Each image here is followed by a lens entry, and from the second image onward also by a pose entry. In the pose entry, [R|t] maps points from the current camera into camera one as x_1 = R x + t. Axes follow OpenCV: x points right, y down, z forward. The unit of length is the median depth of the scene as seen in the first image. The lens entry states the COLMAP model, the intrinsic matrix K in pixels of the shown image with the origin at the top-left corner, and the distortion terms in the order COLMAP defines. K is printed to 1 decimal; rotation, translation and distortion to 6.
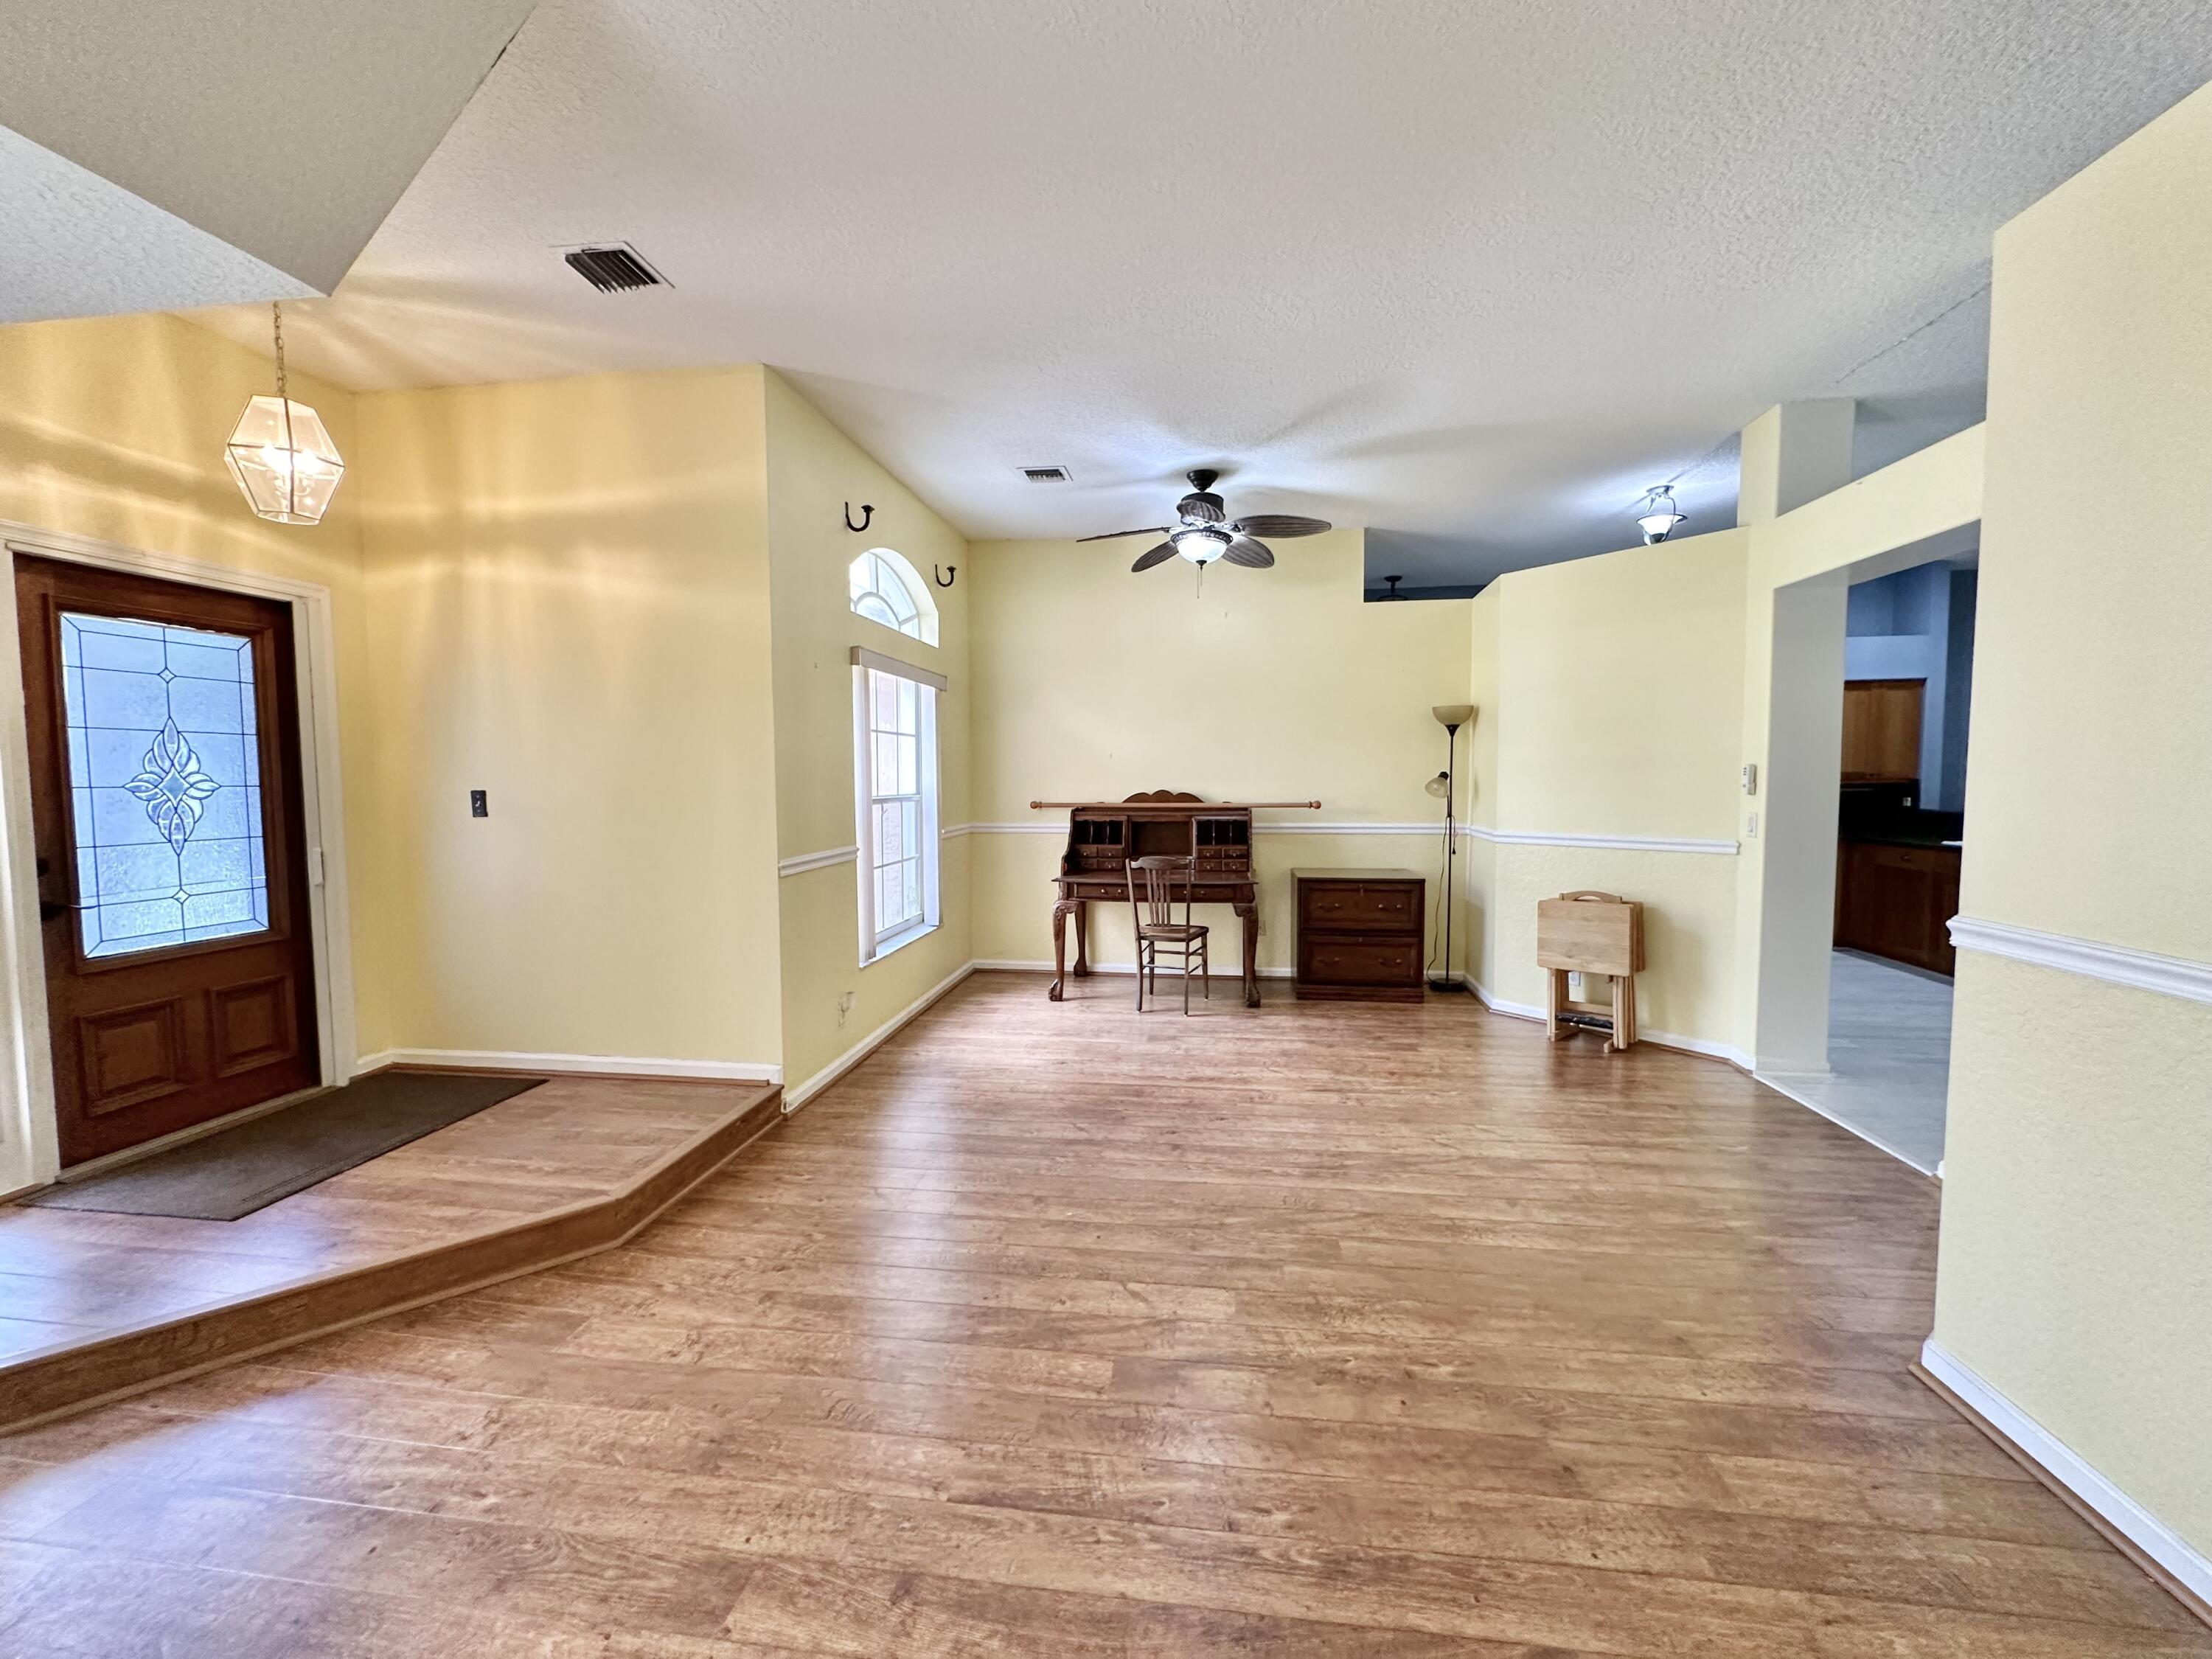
lens RADIAL K [[885.5, 0, 1106.0], [0, 885.5, 829.5], [0, 0, 1]] dist [-0.000882, 0.000293]
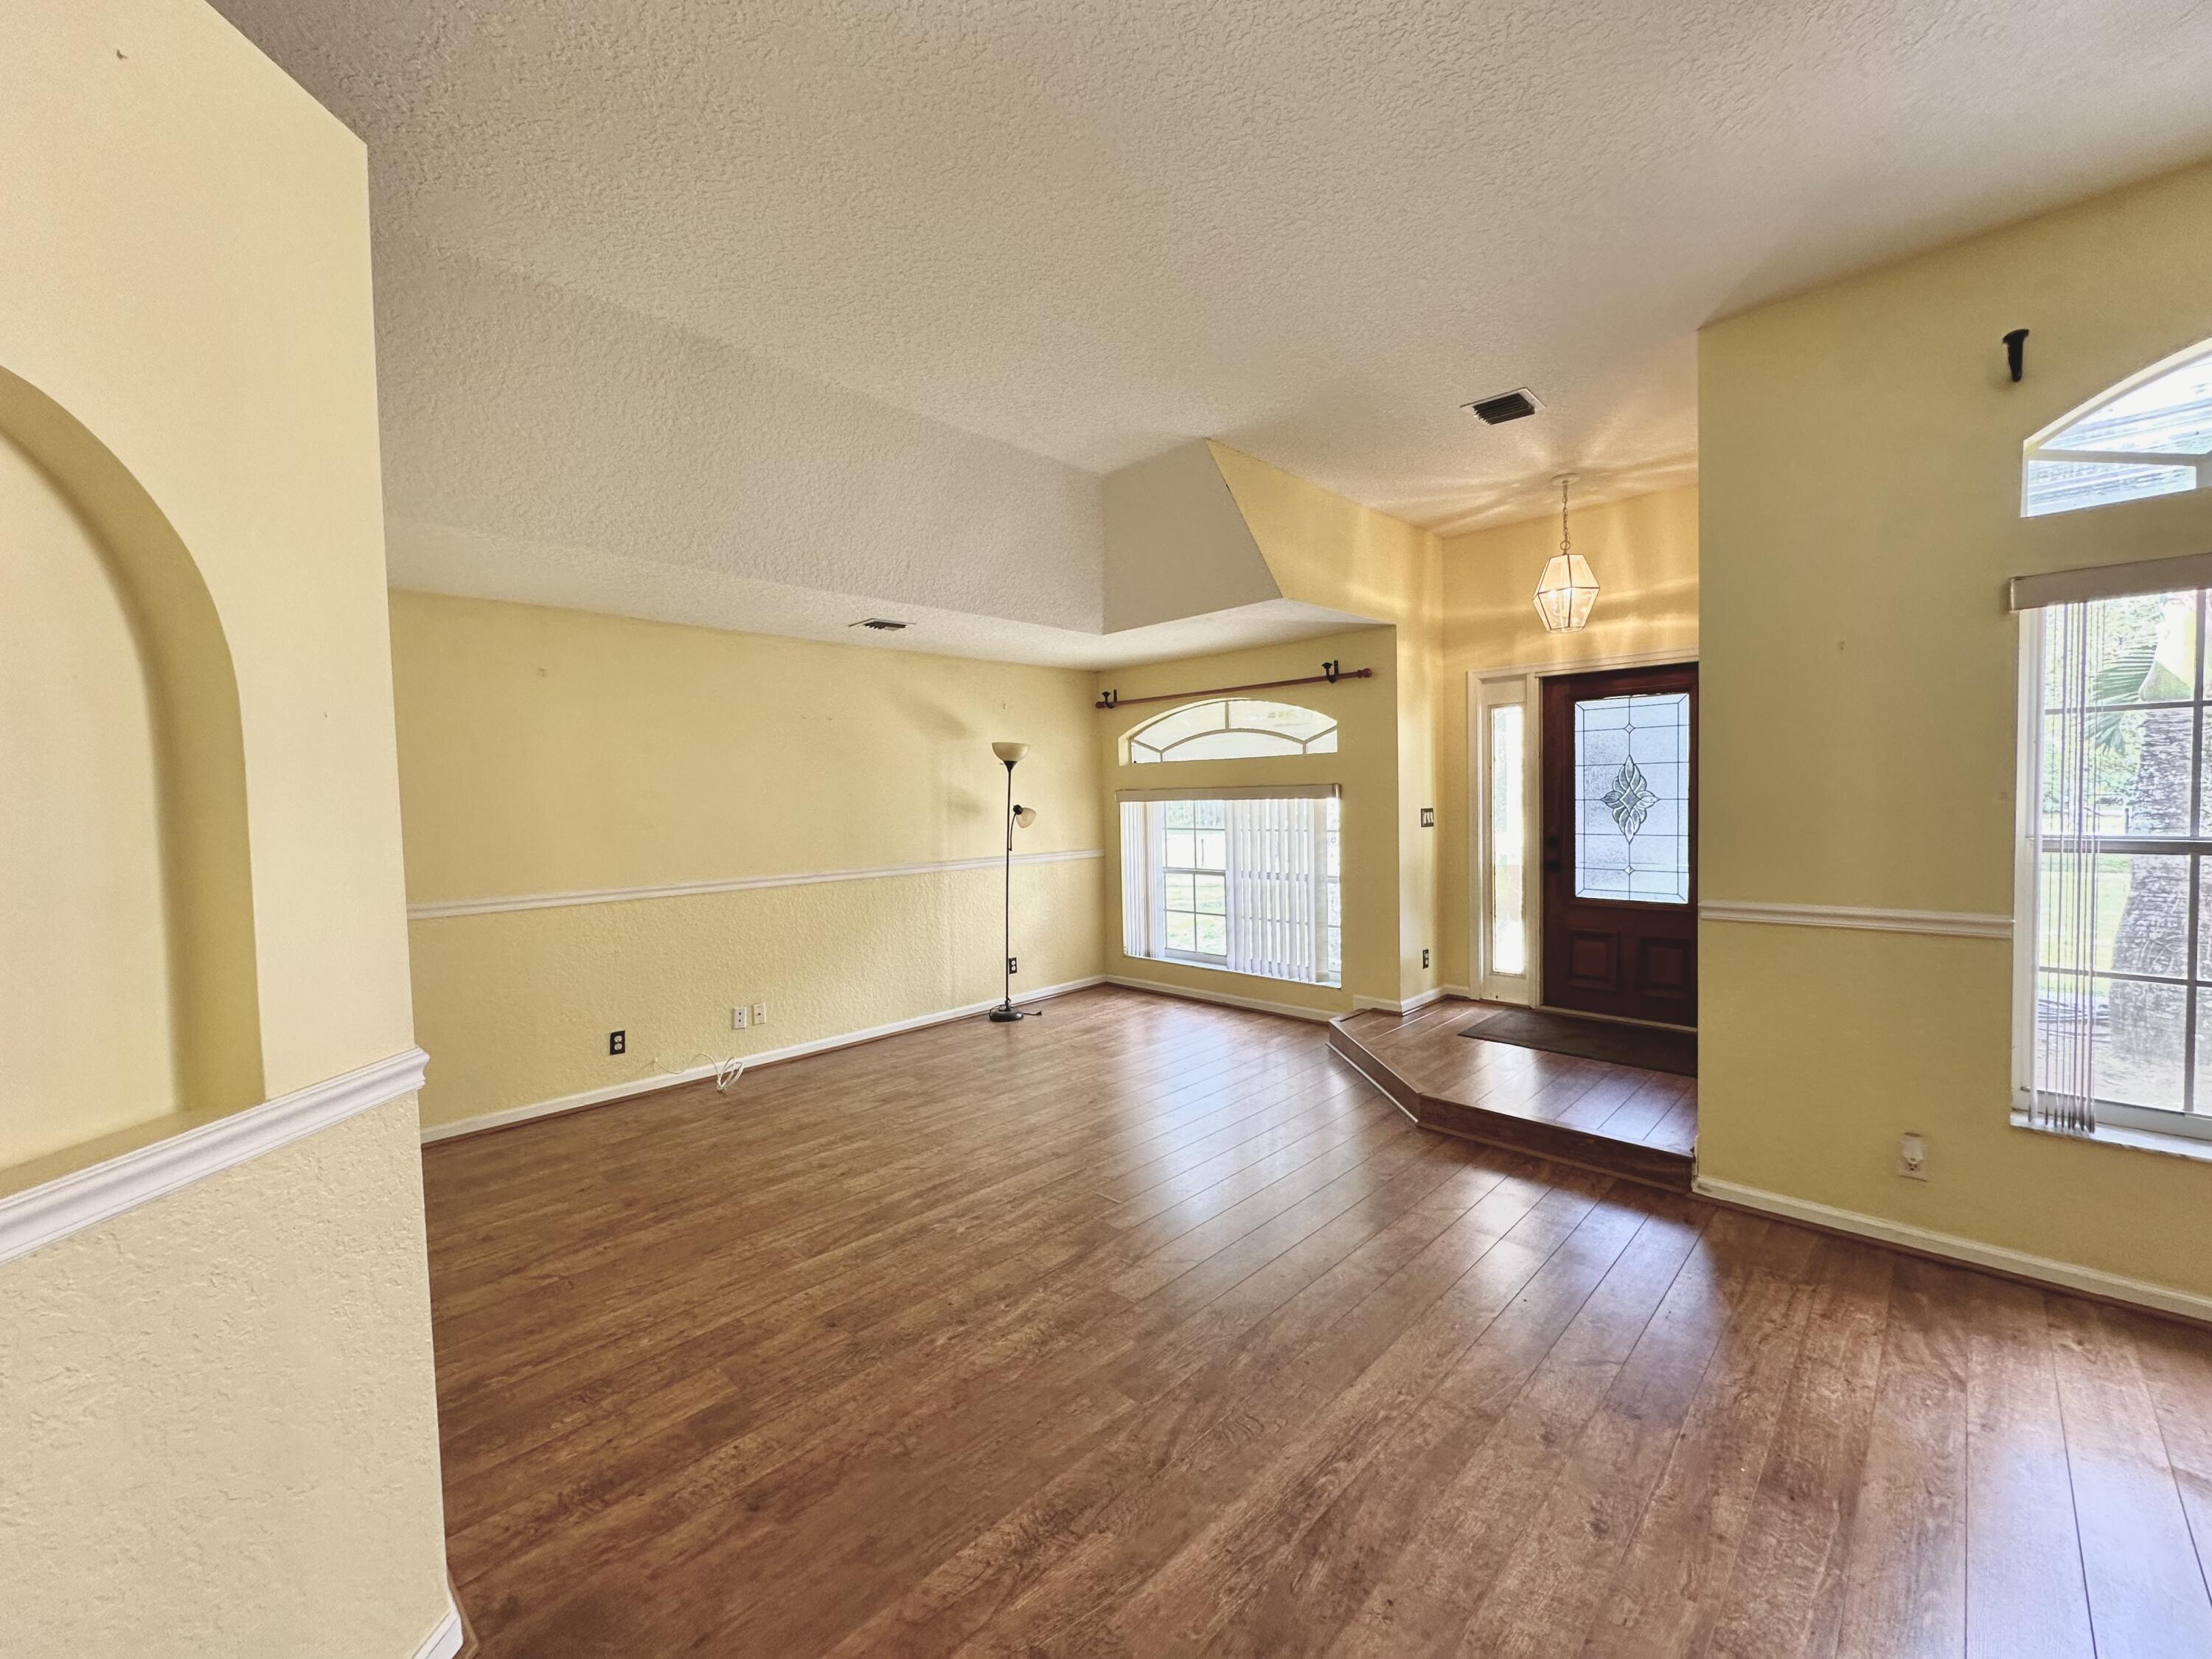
lens RADIAL K [[885.5, 0, 1106.0], [0, 885.5, 829.5], [0, 0, 1]] dist [-0.000882, 0.000293]
pose [[-0.593592, 0.052527, -0.803050, 0.940410], [-0.024023, 0.996266, 0.082922, -0.128134], [0.804408, 0.068514, -0.590114, 1.479660]]
